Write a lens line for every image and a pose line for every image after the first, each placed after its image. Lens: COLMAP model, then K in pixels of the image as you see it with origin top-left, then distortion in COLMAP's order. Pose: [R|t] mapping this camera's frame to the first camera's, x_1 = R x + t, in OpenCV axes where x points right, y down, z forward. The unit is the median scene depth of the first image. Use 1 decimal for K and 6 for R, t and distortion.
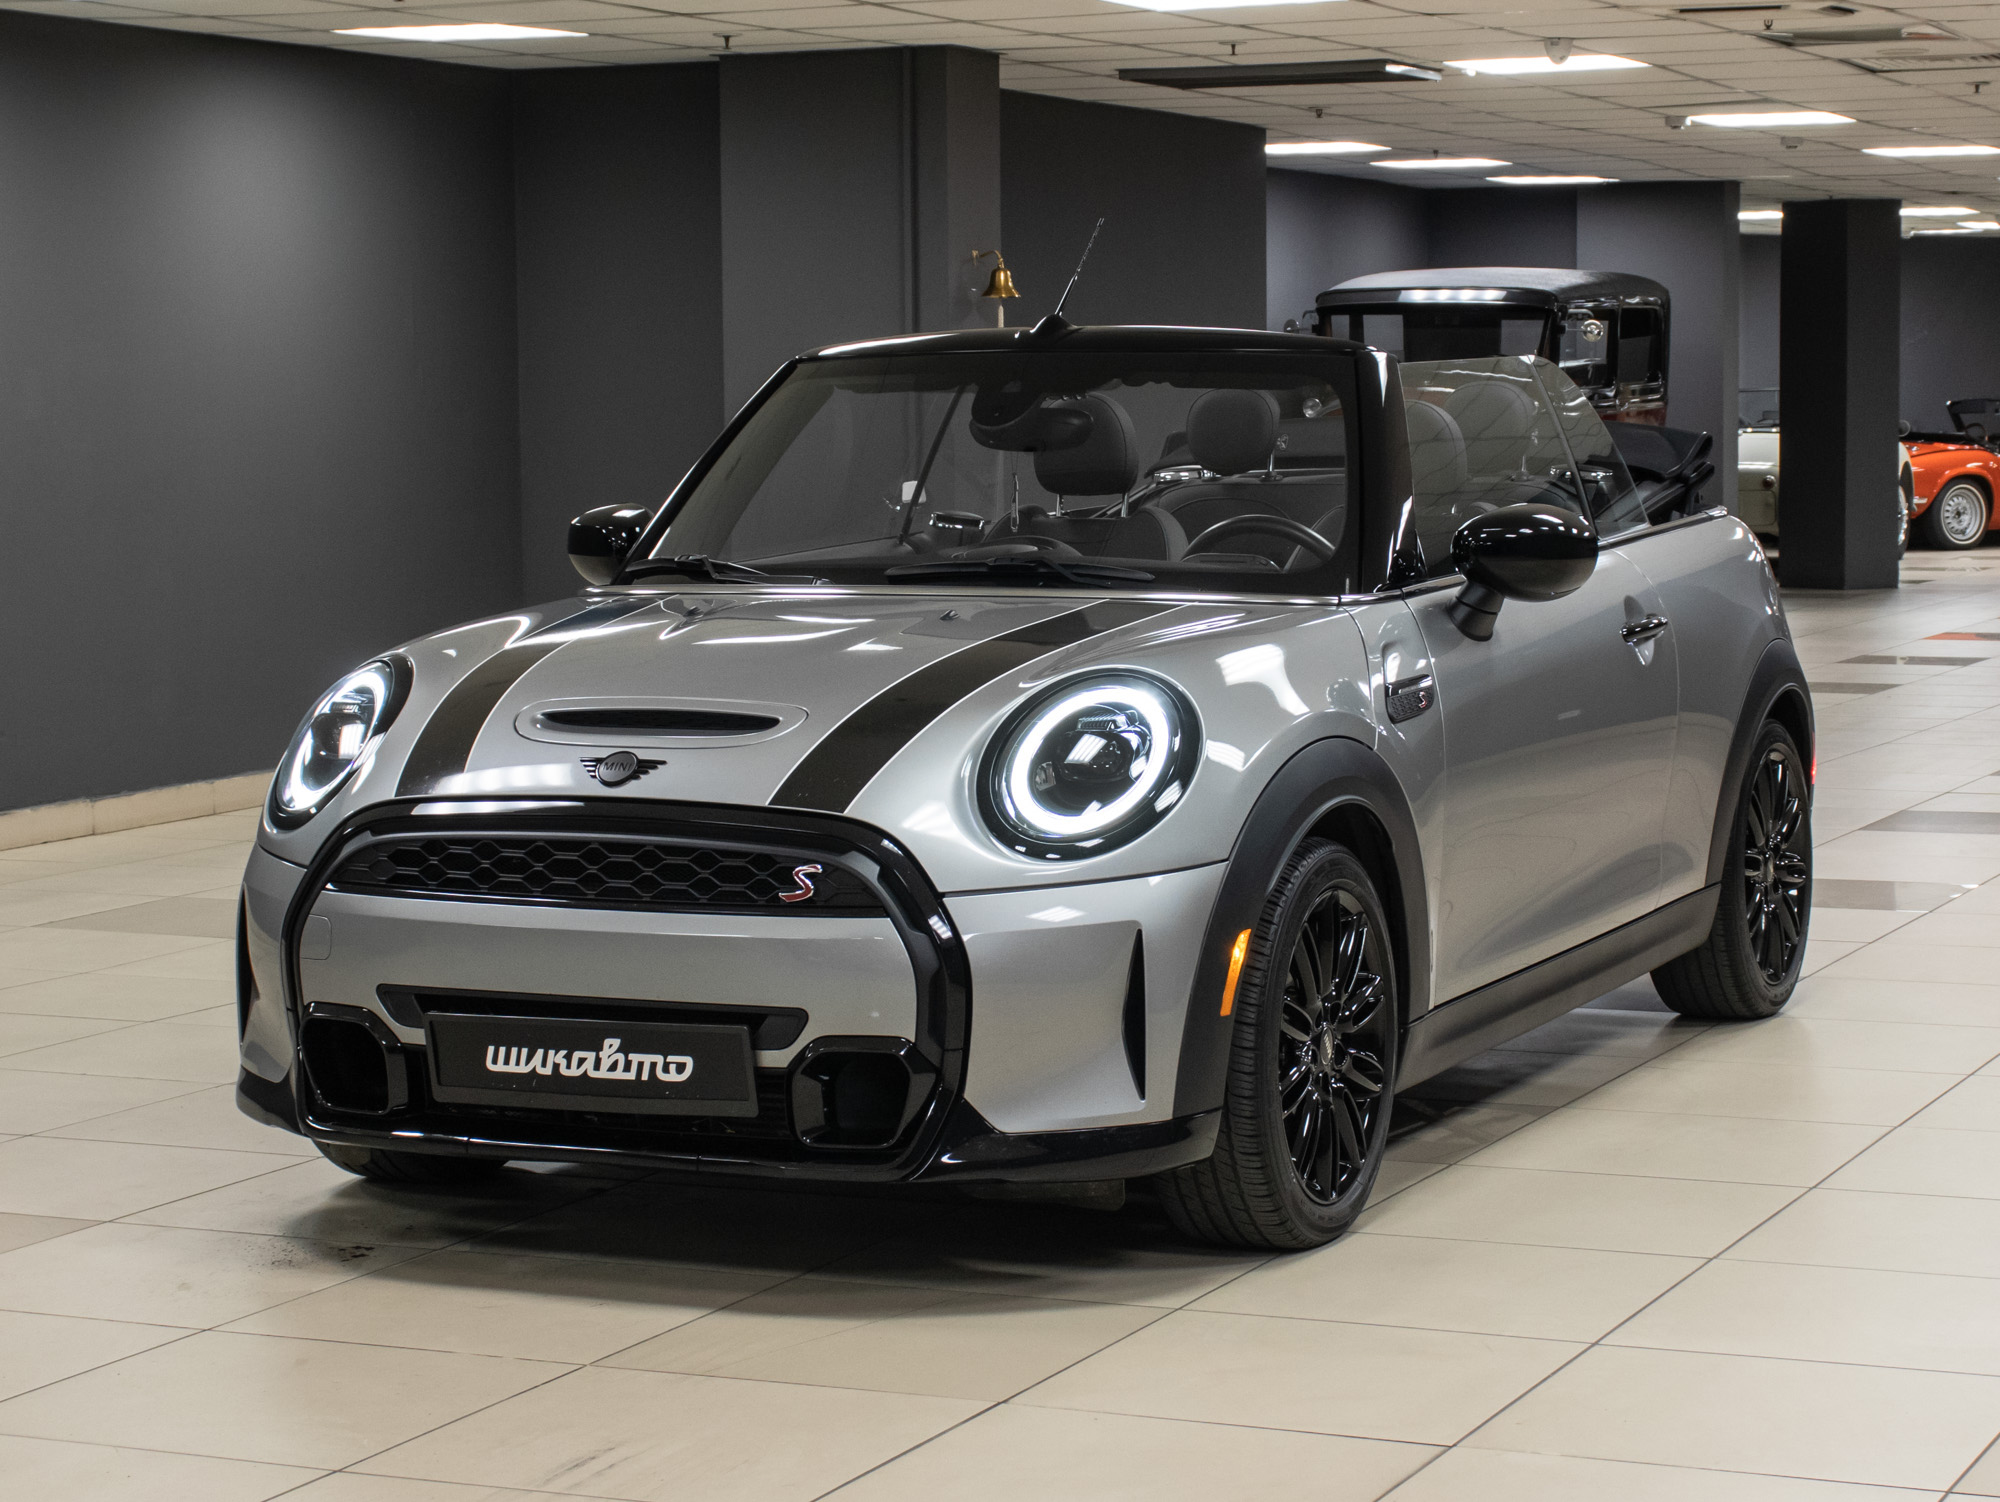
lens RADIAL K [[4536.0, 0, 894.3], [0, 4536.0, 762.6], [0, 0, 1]] dist [0.112417, -0.398638]
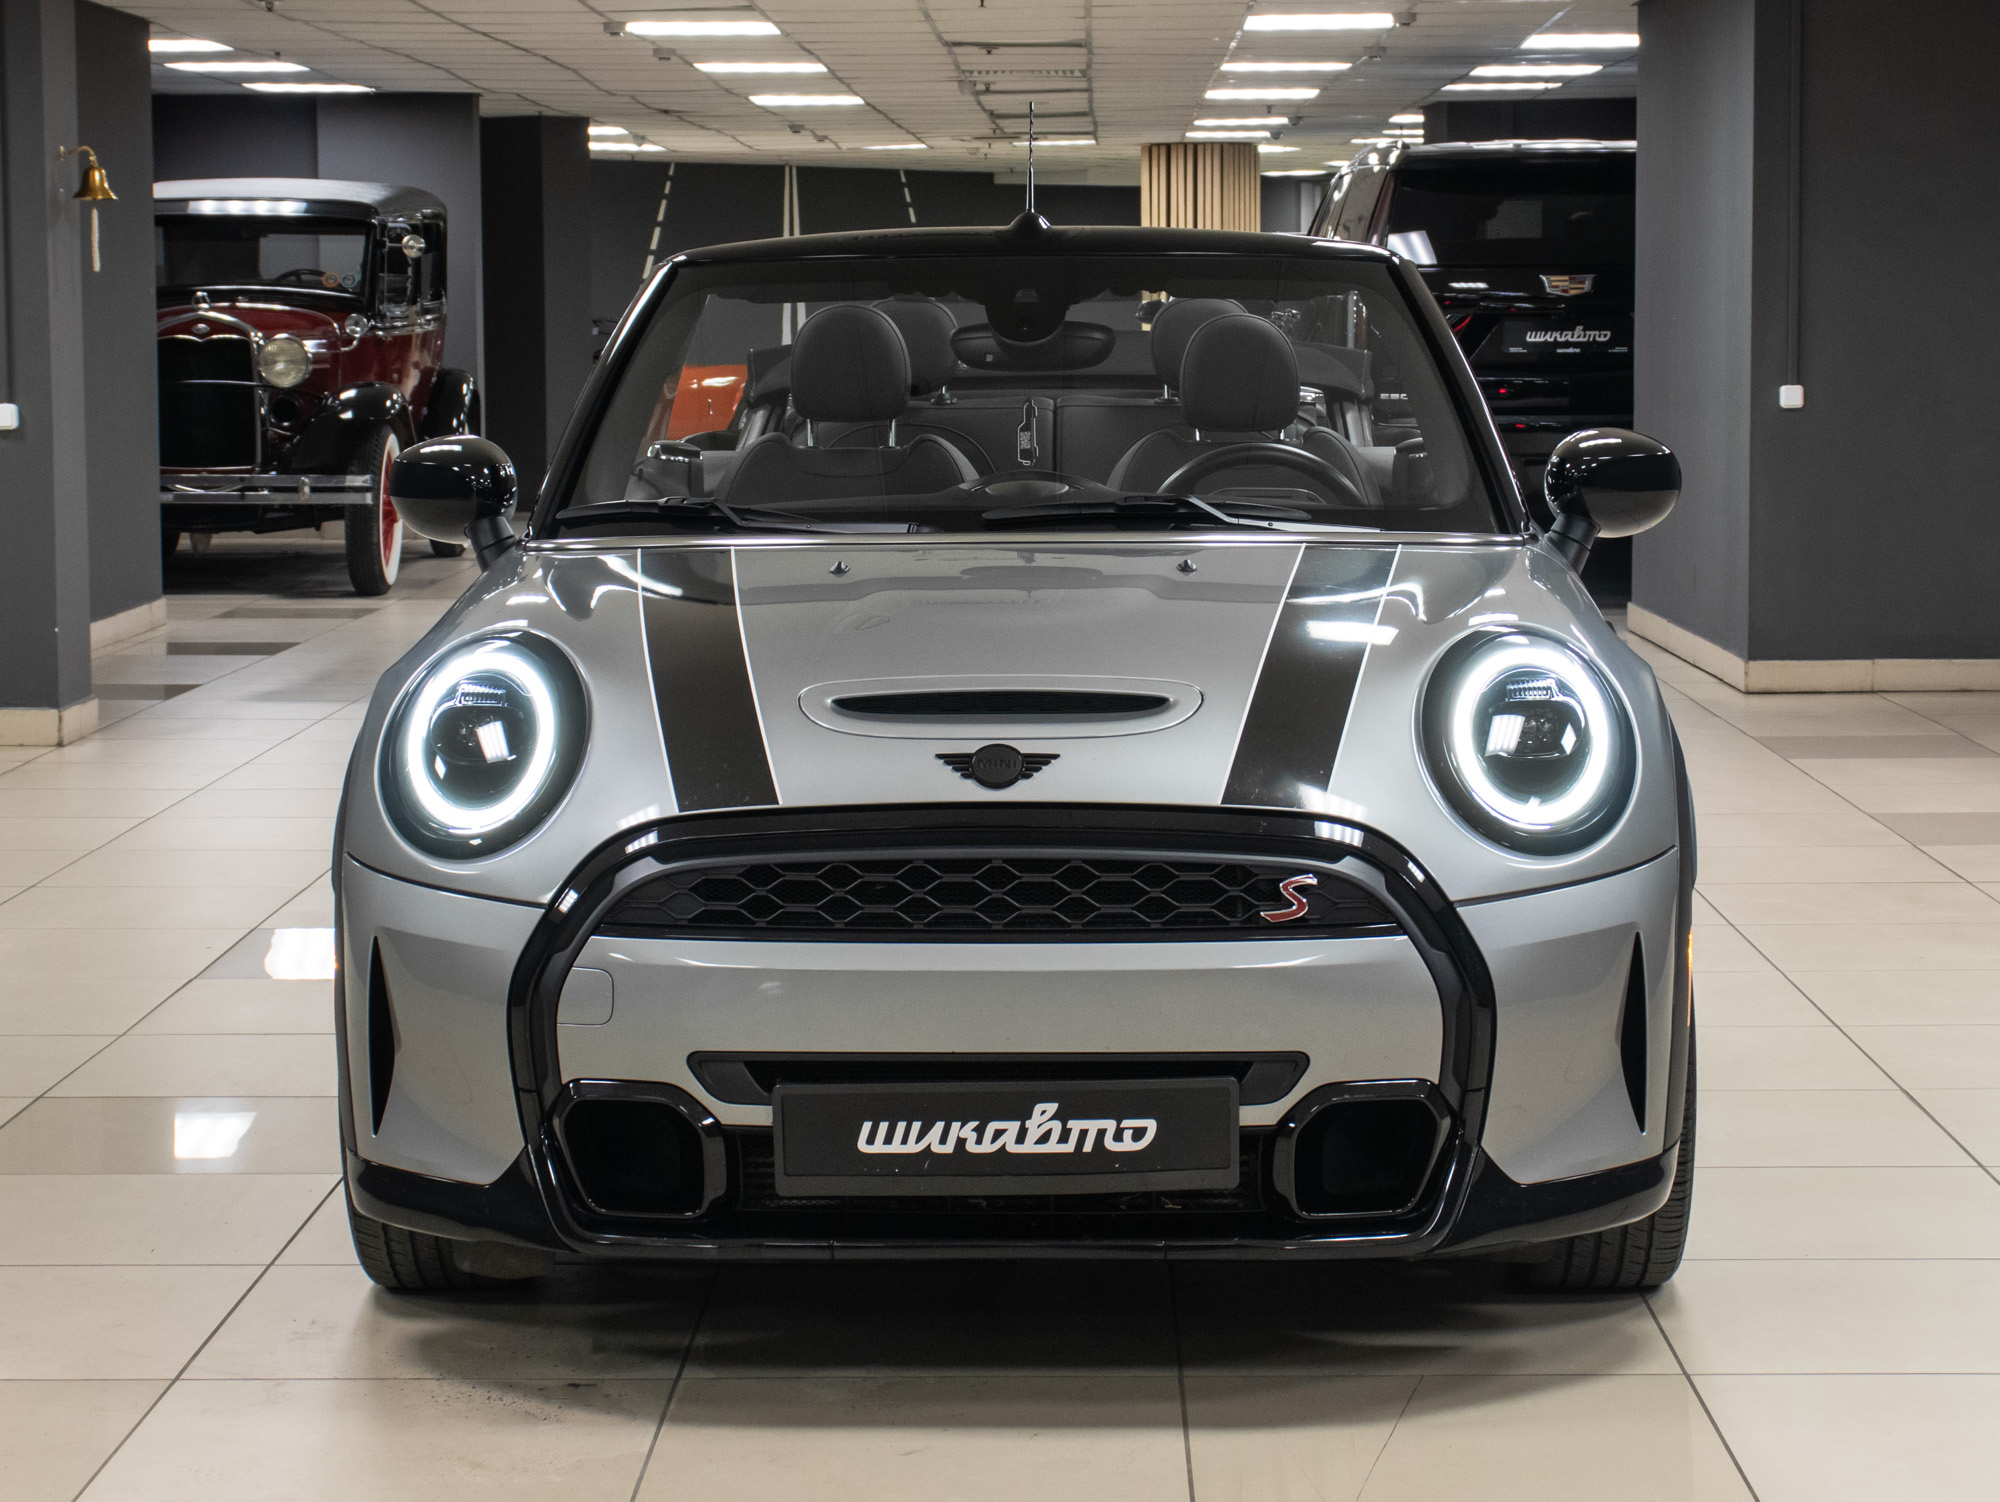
lens RADIAL K [[4528.7, 0, 1000.2], [0, 4528.7, 685.1], [0, 0, 1]] dist [0.009150, 0.030313]
pose [[0.910581, -0.032368, 0.412062, -0.379665], [0.032258, 0.999453, 0.007223, -0.018283], [-0.412070, 0.006715, 0.911127, 0.261165]]
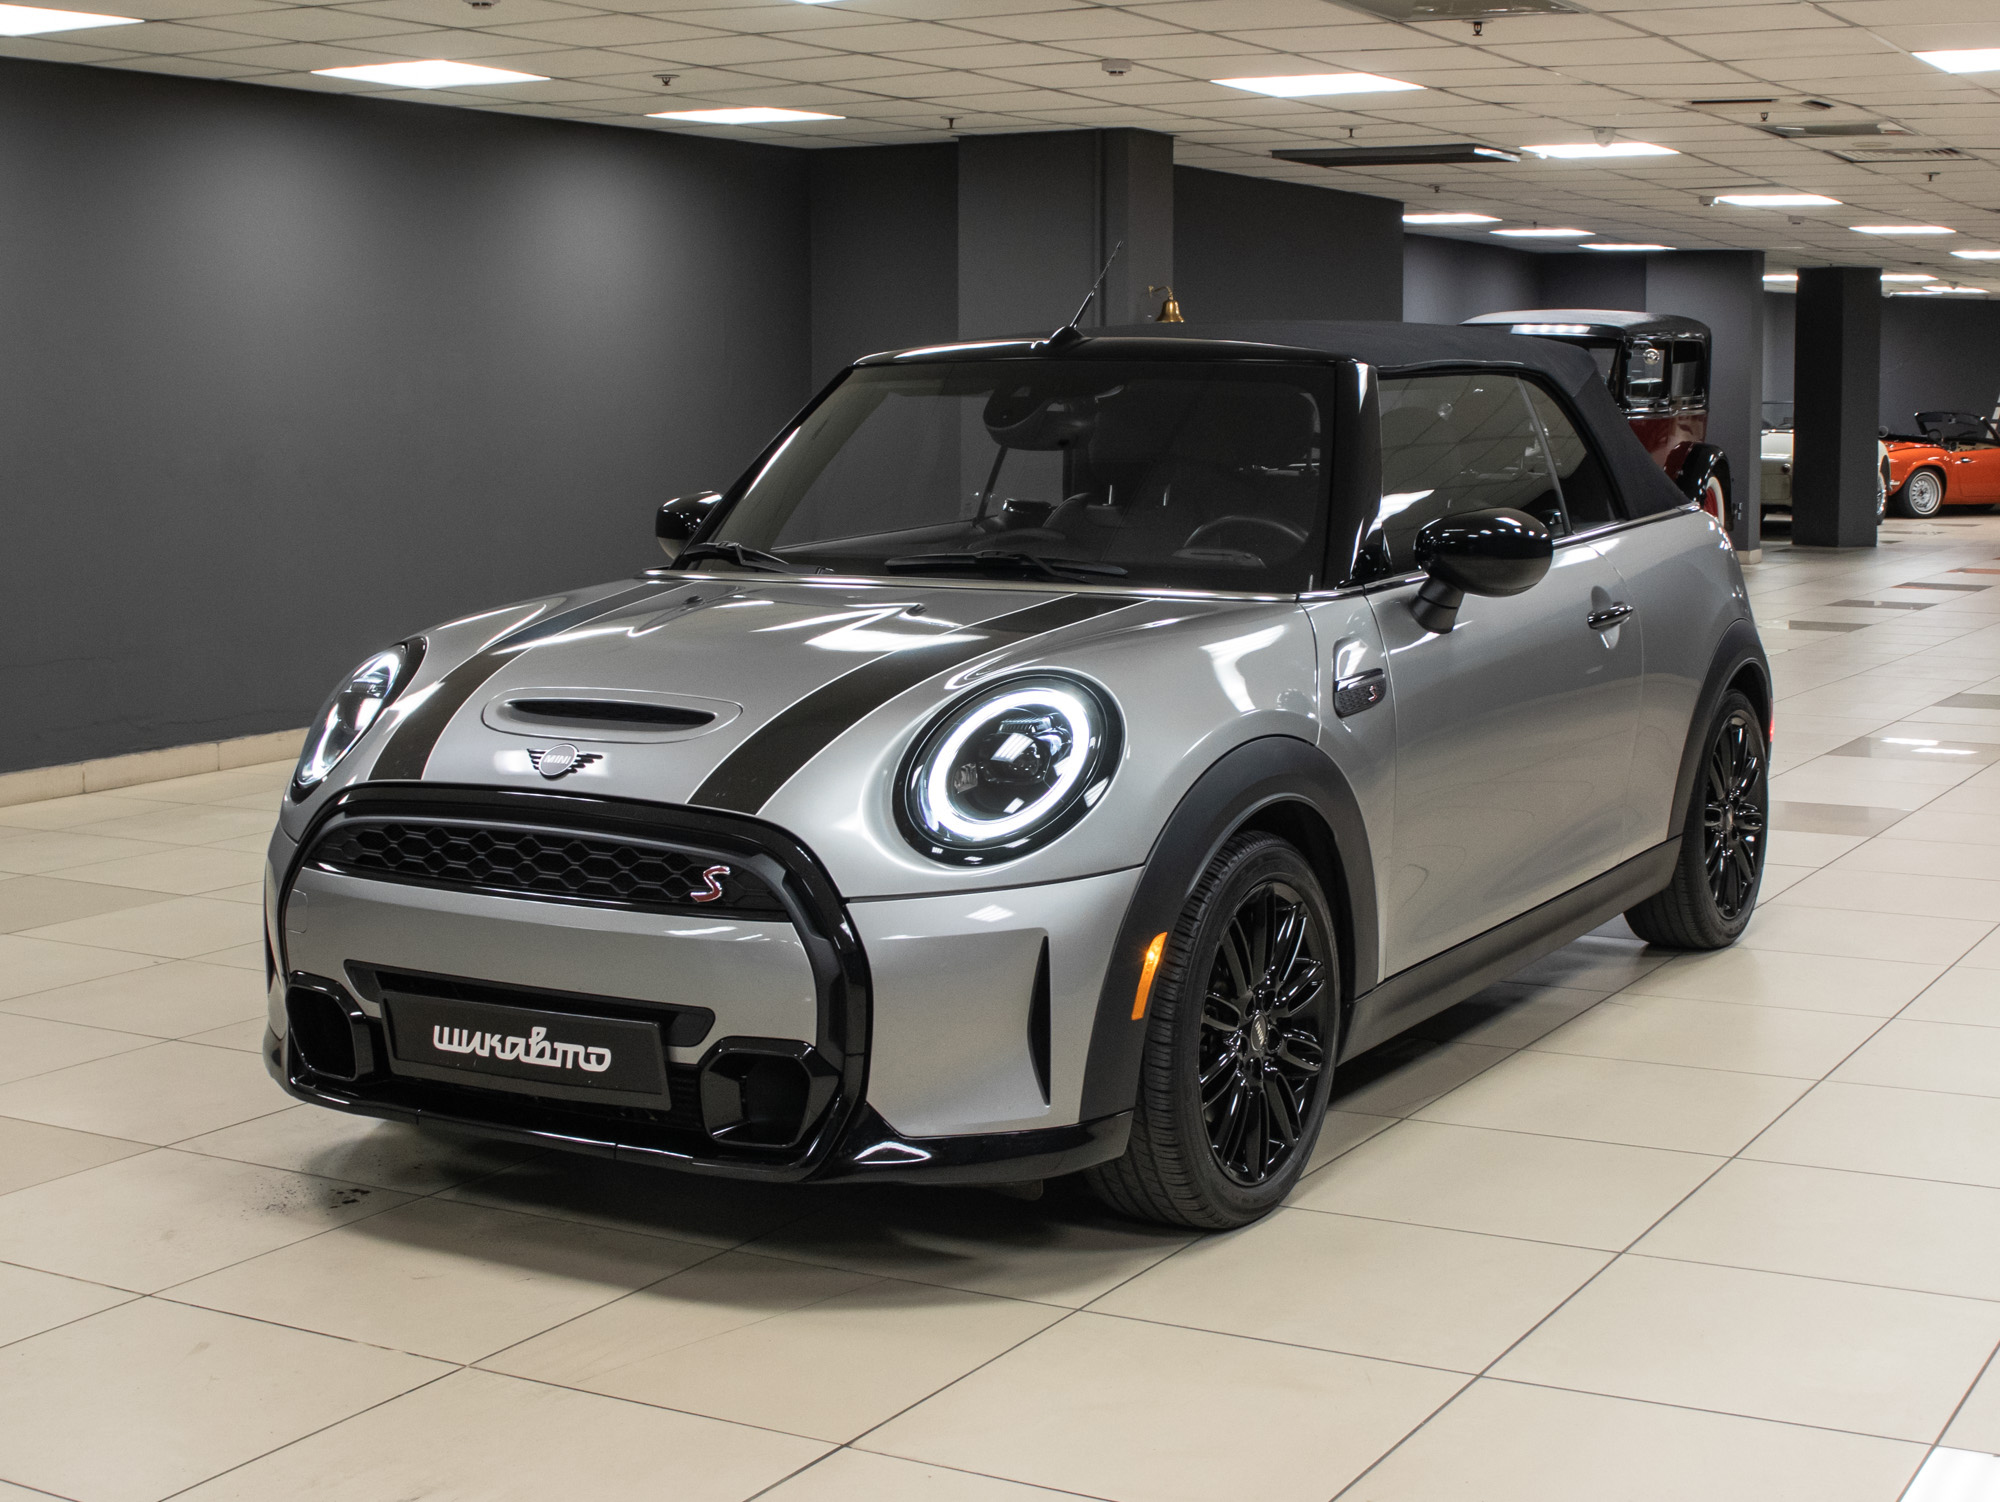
lens RADIAL K [[2952.5, 0, 1000.0], [0, 2952.5, 751.0], [0, 0, 1]] dist [-0.144087, 0.016995]
pose [[0.996801, 0.016235, -0.078251, 0.088828], [-0.013171, 0.999132, 0.039524, -0.027973], [0.078825, -0.038367, 0.996150, 0.332701]]
